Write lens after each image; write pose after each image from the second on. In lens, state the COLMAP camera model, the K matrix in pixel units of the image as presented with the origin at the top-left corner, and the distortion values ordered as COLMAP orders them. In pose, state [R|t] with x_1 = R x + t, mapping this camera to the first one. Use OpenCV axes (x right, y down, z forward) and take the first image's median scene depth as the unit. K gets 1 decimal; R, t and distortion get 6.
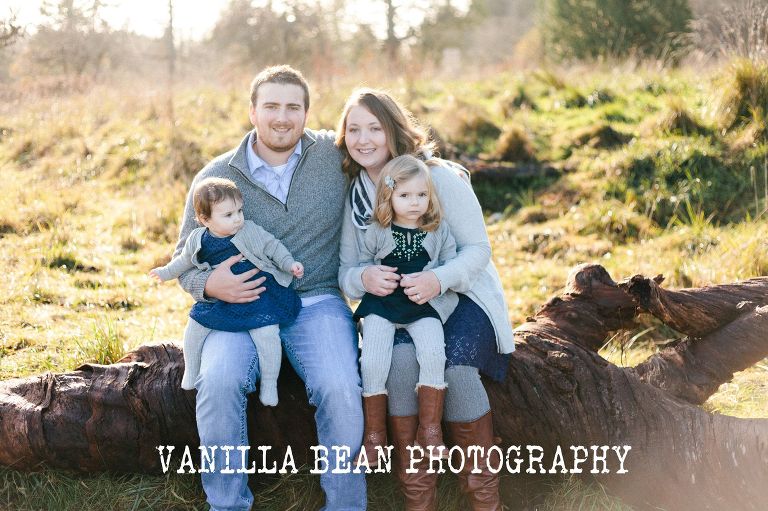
lens RADIAL K [[1118.4, 0, 421.8], [0, 1118.4, 273.7], [0, 0, 1]] dist [0.023032, 0.000000]
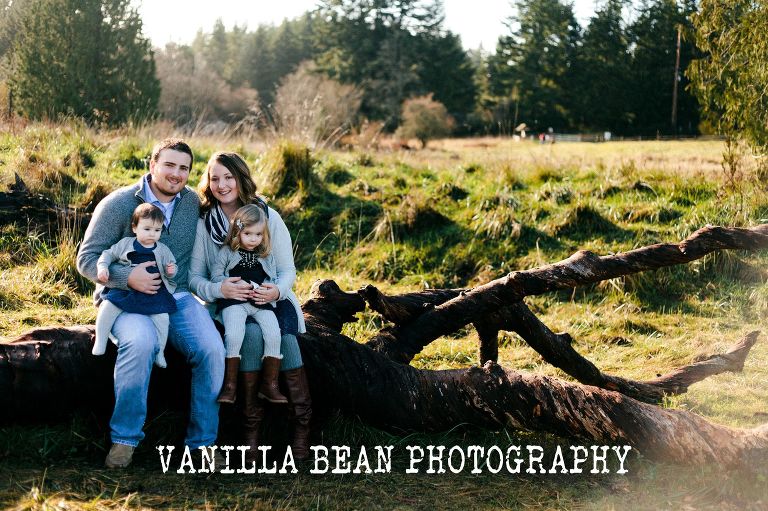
lens RADIAL K [[1118.4, 0, 389.1], [0, 1118.4, 256.0], [0, 0, 1]] dist [0.023032, 0.000000]
pose [[0.893650, 0.032675, 0.447574, -0.481441], [-0.000803, 0.997461, -0.071214, 0.071281], [-0.448765, 0.063281, 0.891407, -0.420146]]
